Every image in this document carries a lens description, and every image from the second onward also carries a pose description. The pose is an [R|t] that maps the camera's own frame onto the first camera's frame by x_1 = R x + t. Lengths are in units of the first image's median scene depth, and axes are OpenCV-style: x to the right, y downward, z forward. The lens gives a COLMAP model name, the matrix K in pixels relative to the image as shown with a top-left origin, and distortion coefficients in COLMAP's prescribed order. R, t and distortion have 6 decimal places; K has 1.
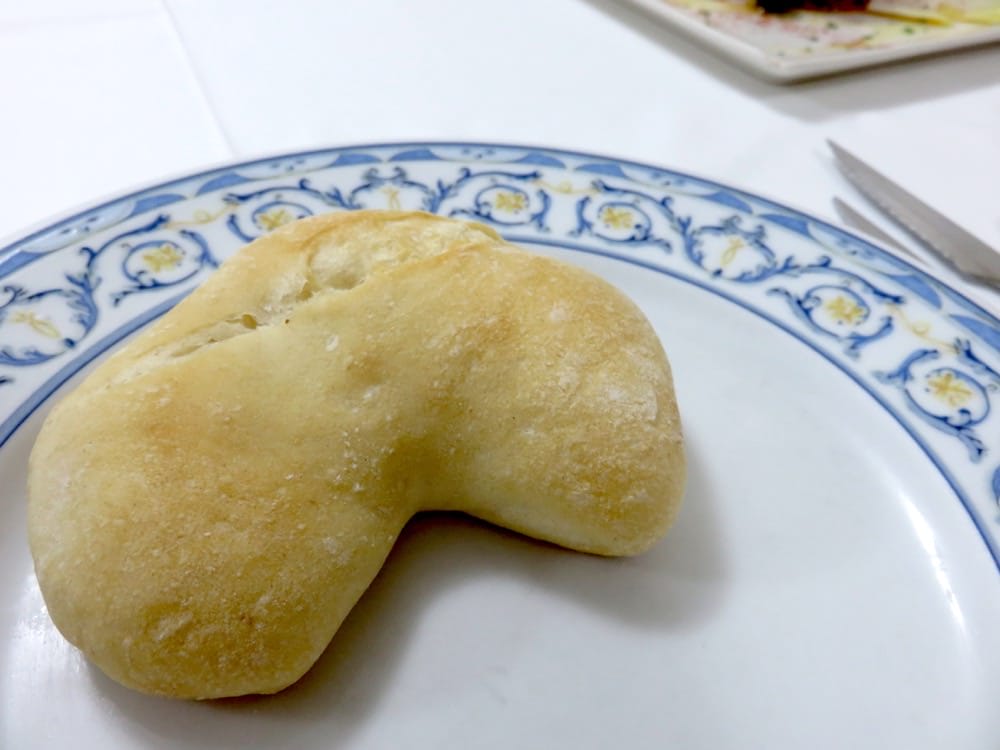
lens RADIAL K [[747.5, 0, 502.8], [0, 747.5, 385.1], [0, 0, 1]] dist [0.011042, -0.031102]
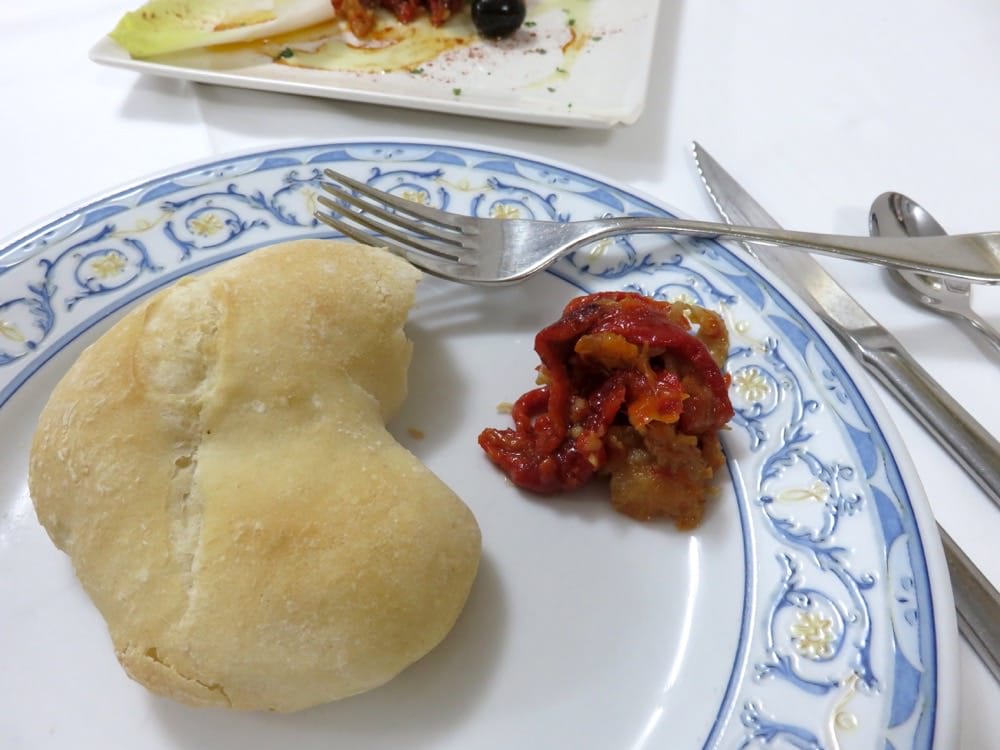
lens RADIAL K [[747.5, 0, 500.2], [0, 747.5, 377.6], [0, 0, 1]] dist [0.011042, -0.031102]
pose [[0.998261, 0.000186, -0.058956, 0.225810], [0.006984, 0.992581, 0.121383, -0.125816], [0.058541, -0.121584, 0.990853, -0.156294]]
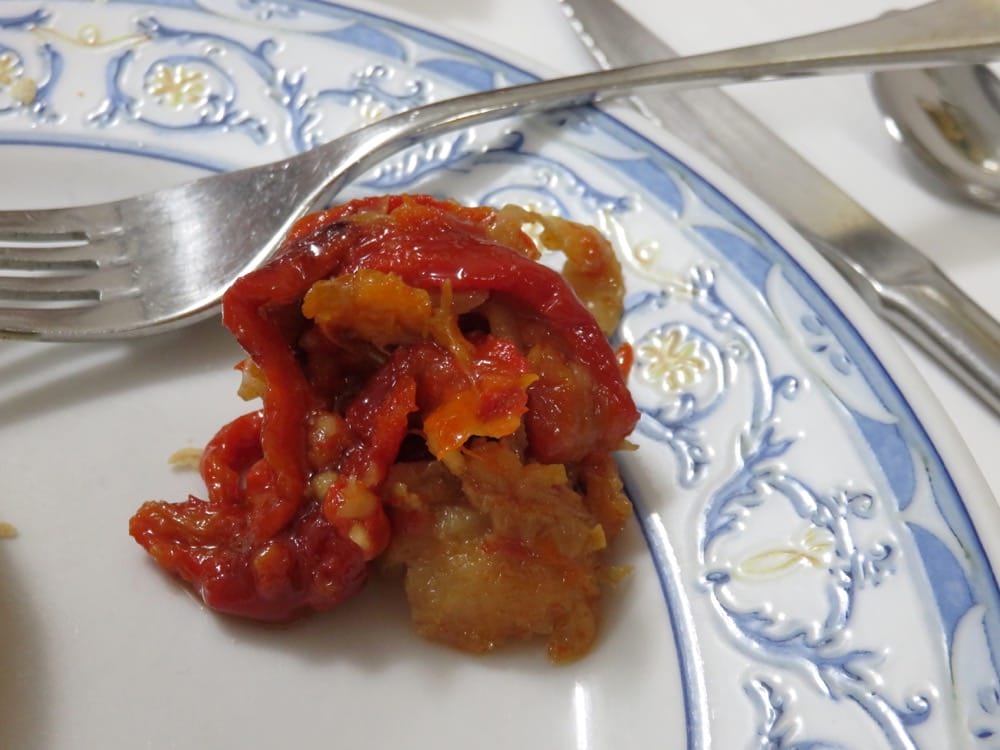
lens RADIAL K [[1356.5, 0, 494.4], [0, 1356.5, 375.5], [0, 0, 1]] dist [-0.093871, 0.000000]
pose [[0.991363, -0.096130, 0.089210, 0.298815], [0.090438, 0.993726, 0.065802, -0.054810], [-0.094976, -0.057166, 0.993837, -0.045270]]
